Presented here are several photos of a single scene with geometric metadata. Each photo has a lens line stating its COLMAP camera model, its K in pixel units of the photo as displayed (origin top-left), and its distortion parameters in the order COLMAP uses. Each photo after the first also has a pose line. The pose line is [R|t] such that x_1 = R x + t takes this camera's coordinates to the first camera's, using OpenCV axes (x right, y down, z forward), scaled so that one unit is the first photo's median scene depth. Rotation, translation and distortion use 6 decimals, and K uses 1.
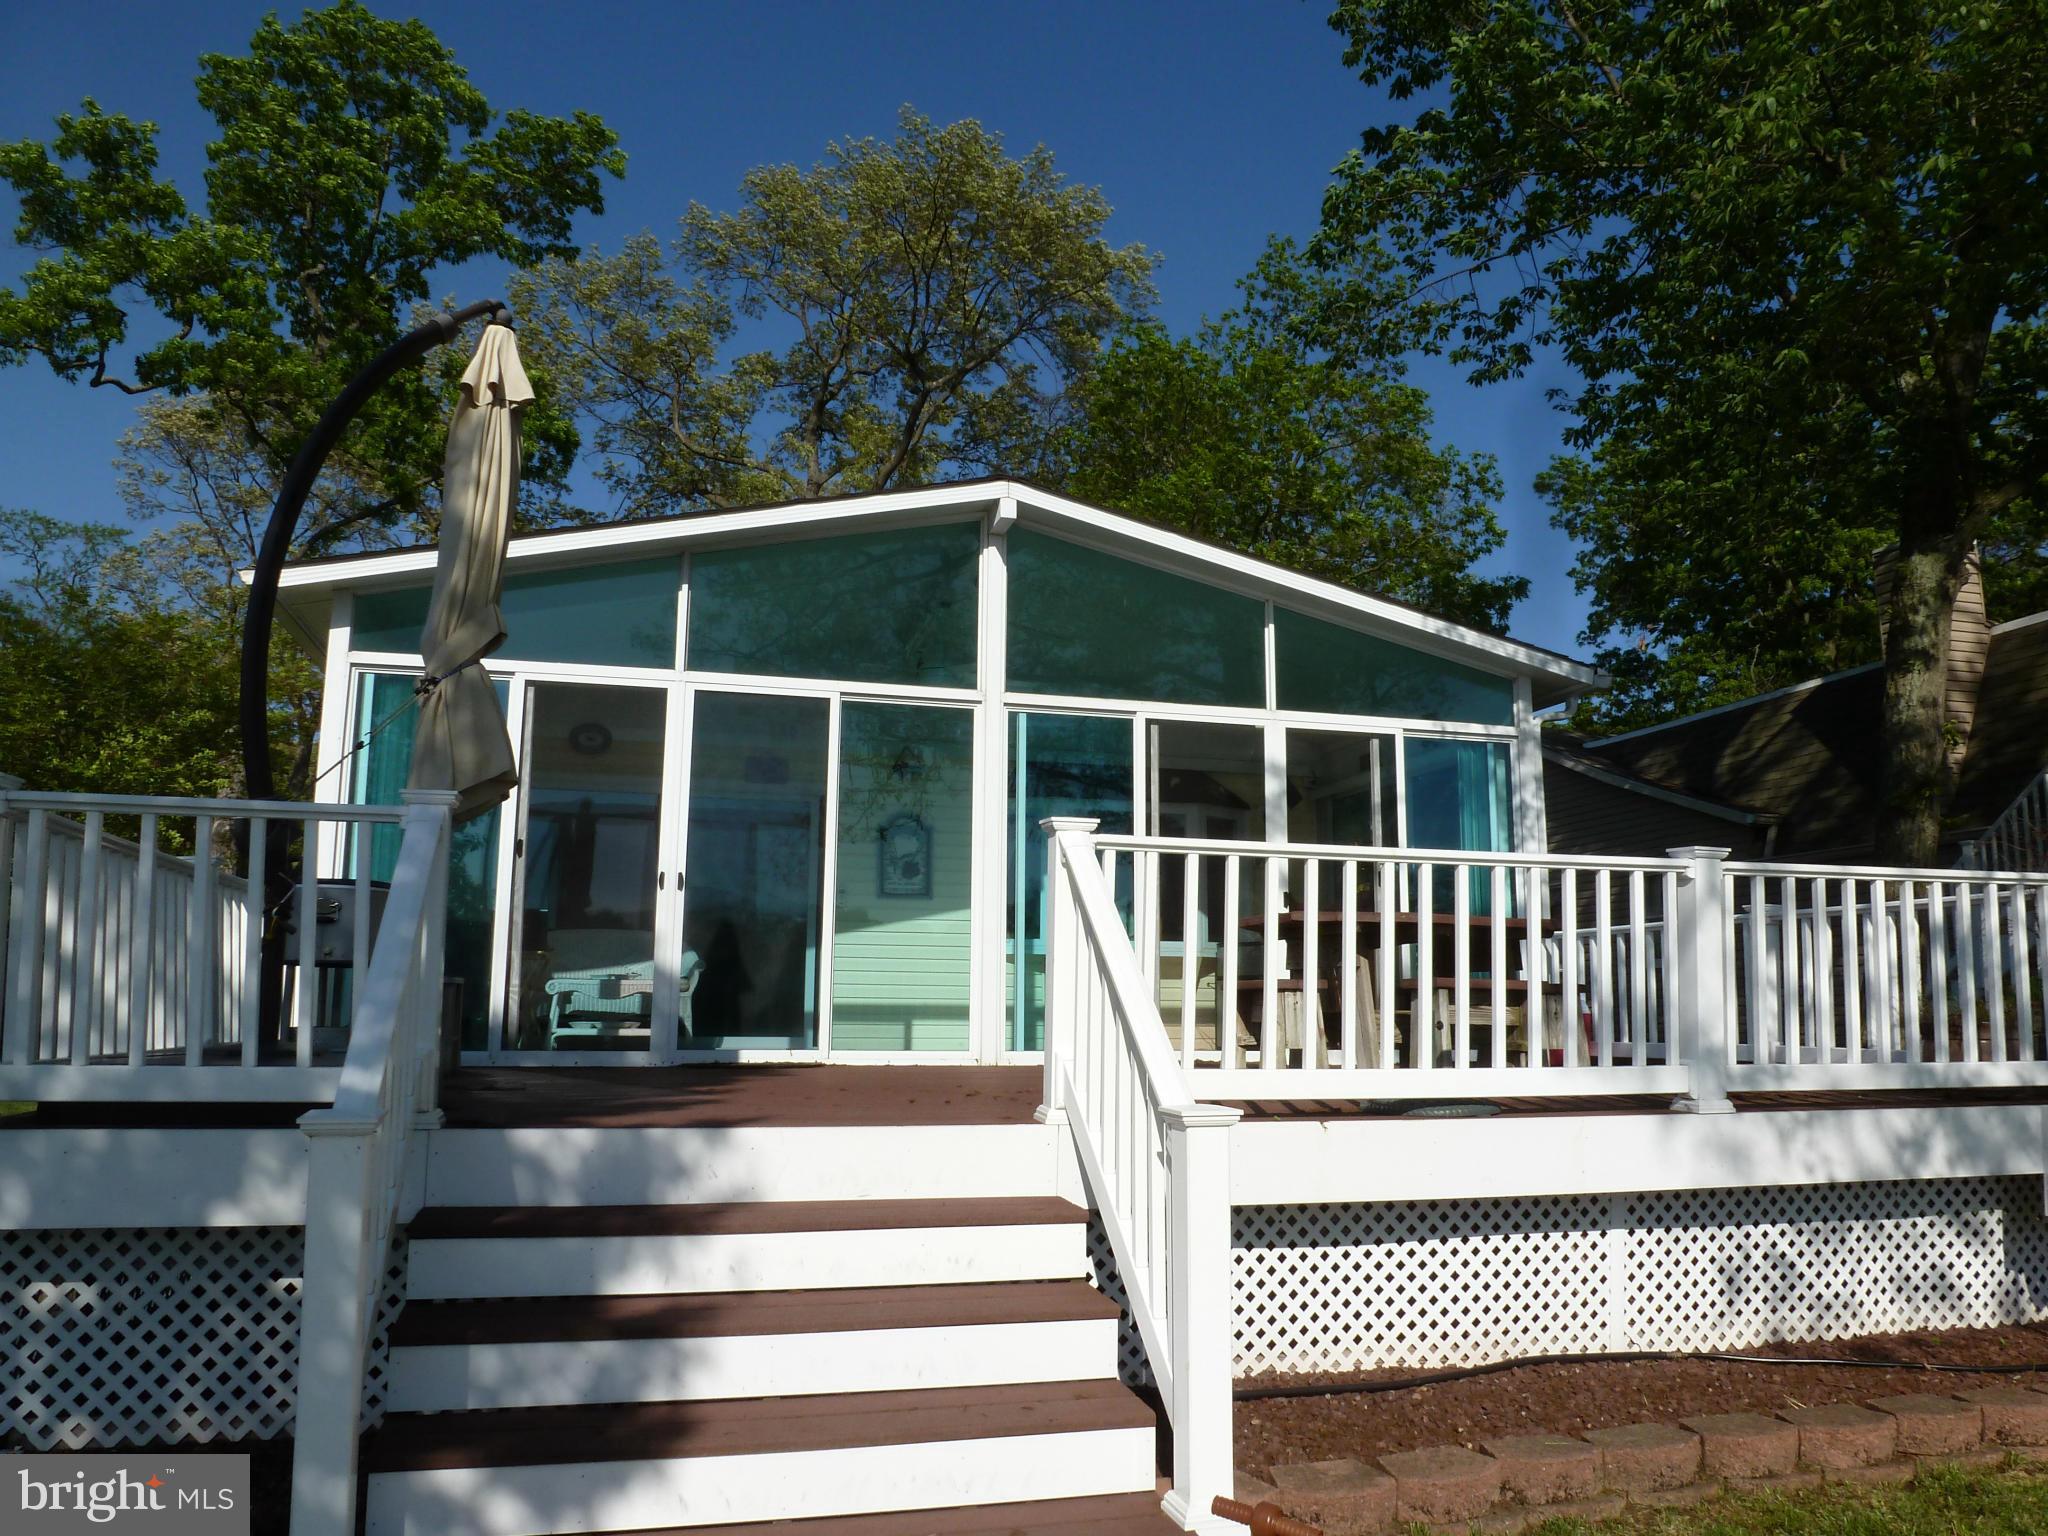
lens RADIAL K [[1491.0, 0, 993.7], [0, 1491.0, 771.9], [0, 0, 1]] dist [-0.064495, 0.078241]
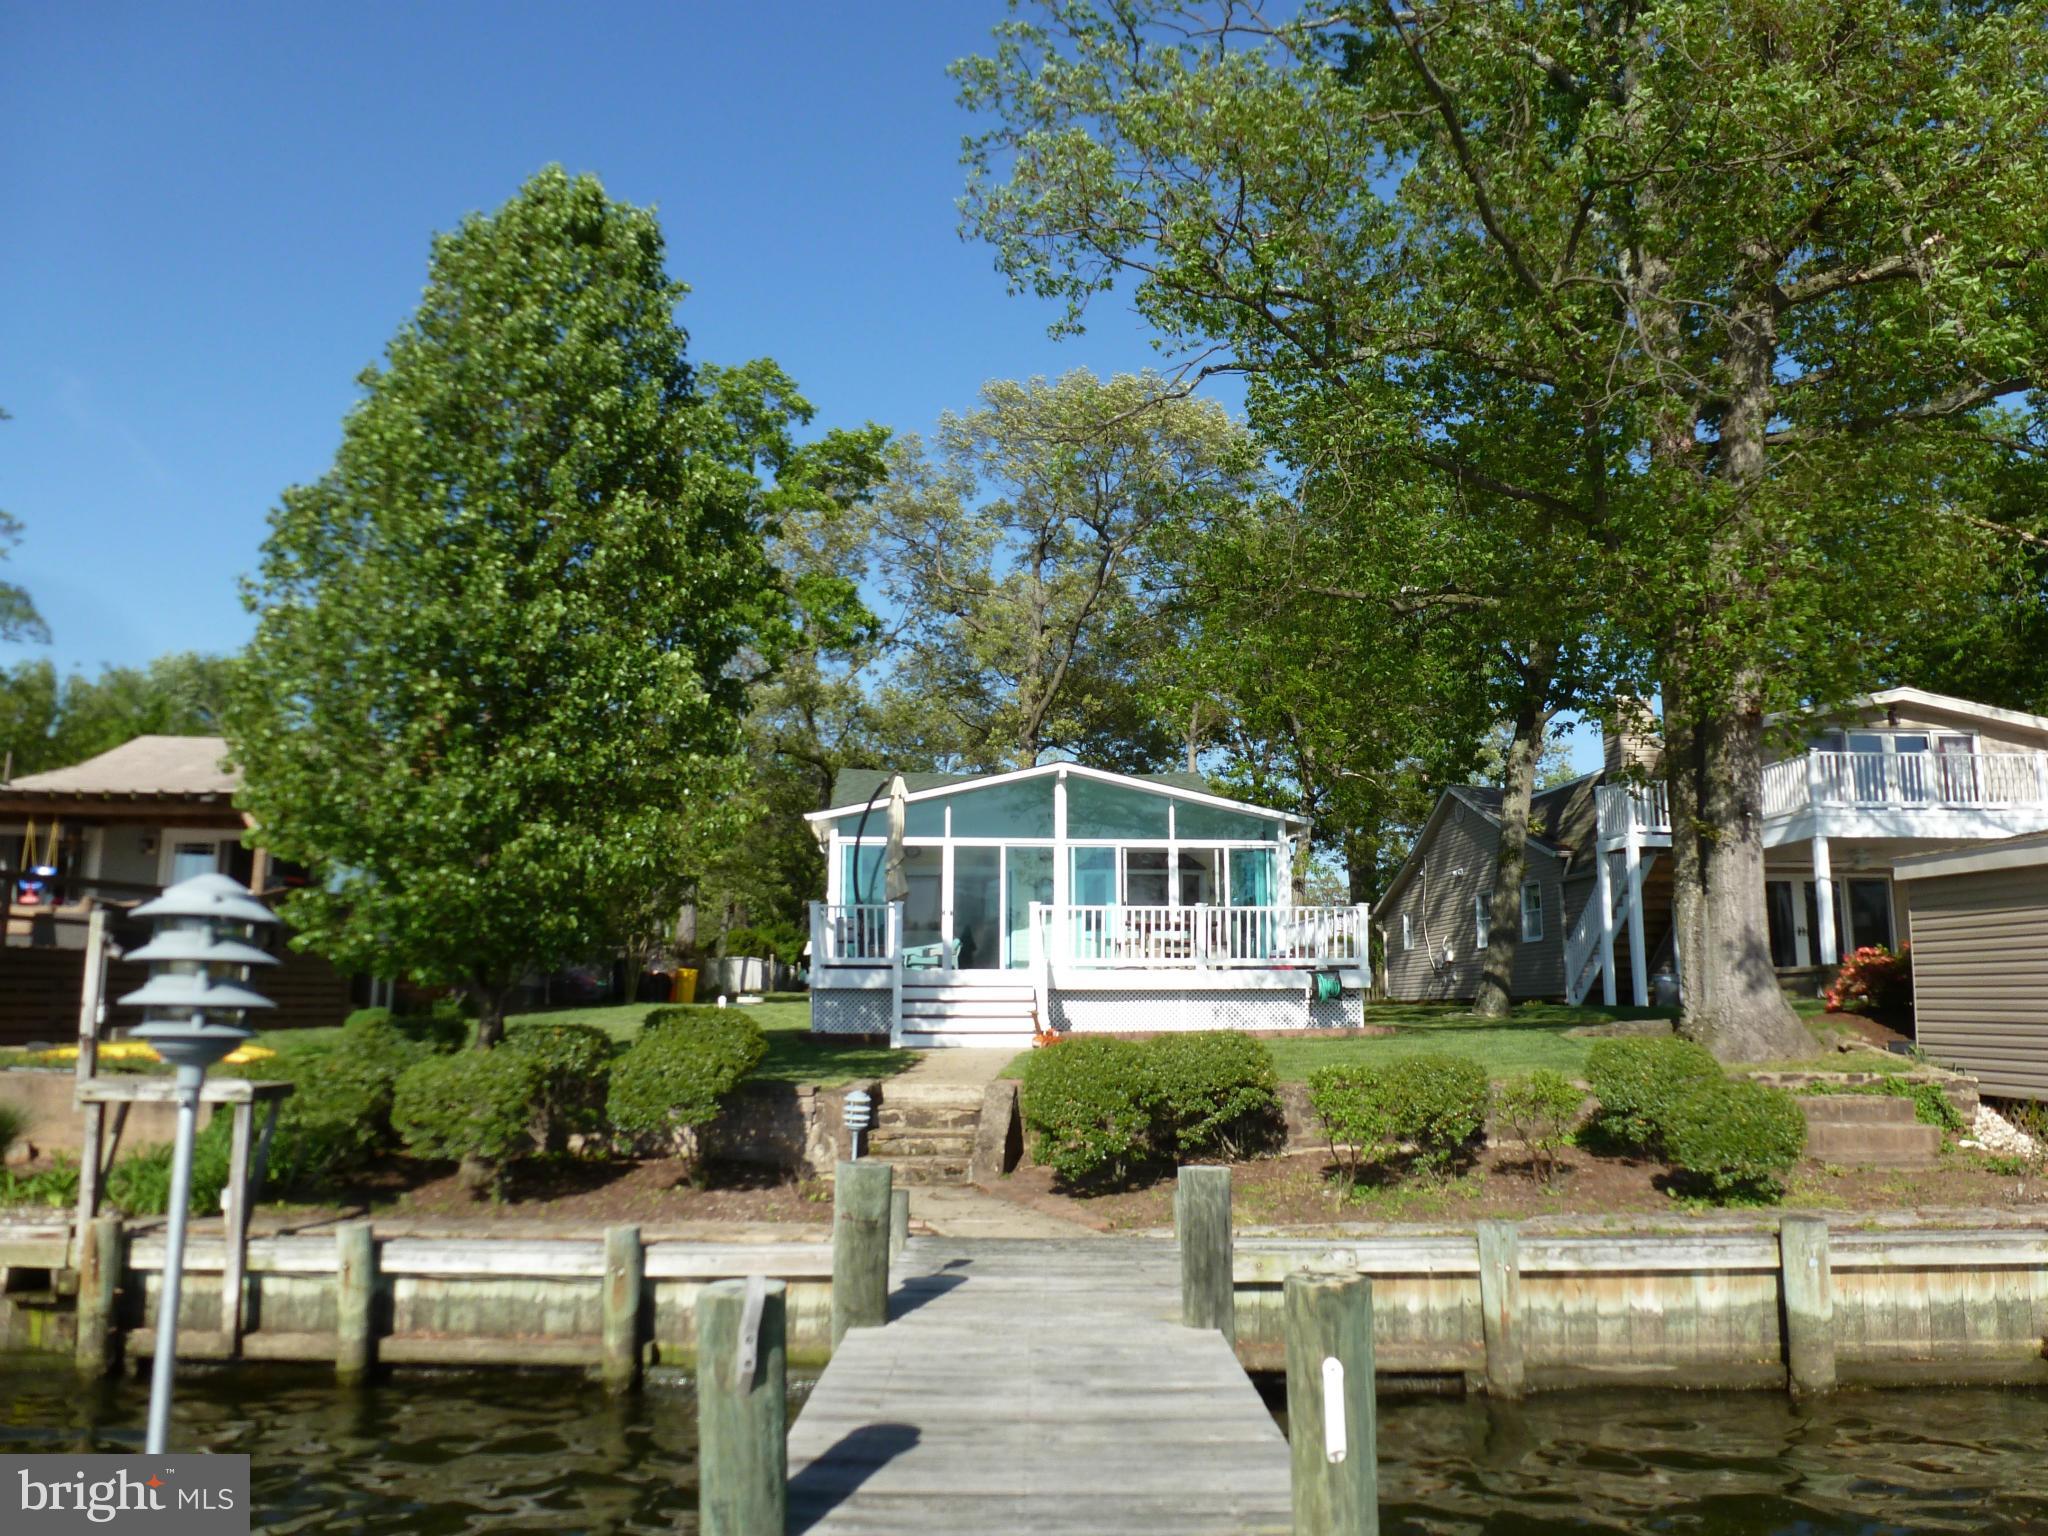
lens RADIAL K [[1491.0, 0, 993.7], [0, 1491.0, 771.9], [0, 0, 1]] dist [-0.064495, 0.078241]
pose [[0.982729, -0.040358, -0.180595, 0.365372], [0.041089, 0.999155, 0.000307, -0.179156], [0.180430, -0.007722, 0.983557, -1.650871]]
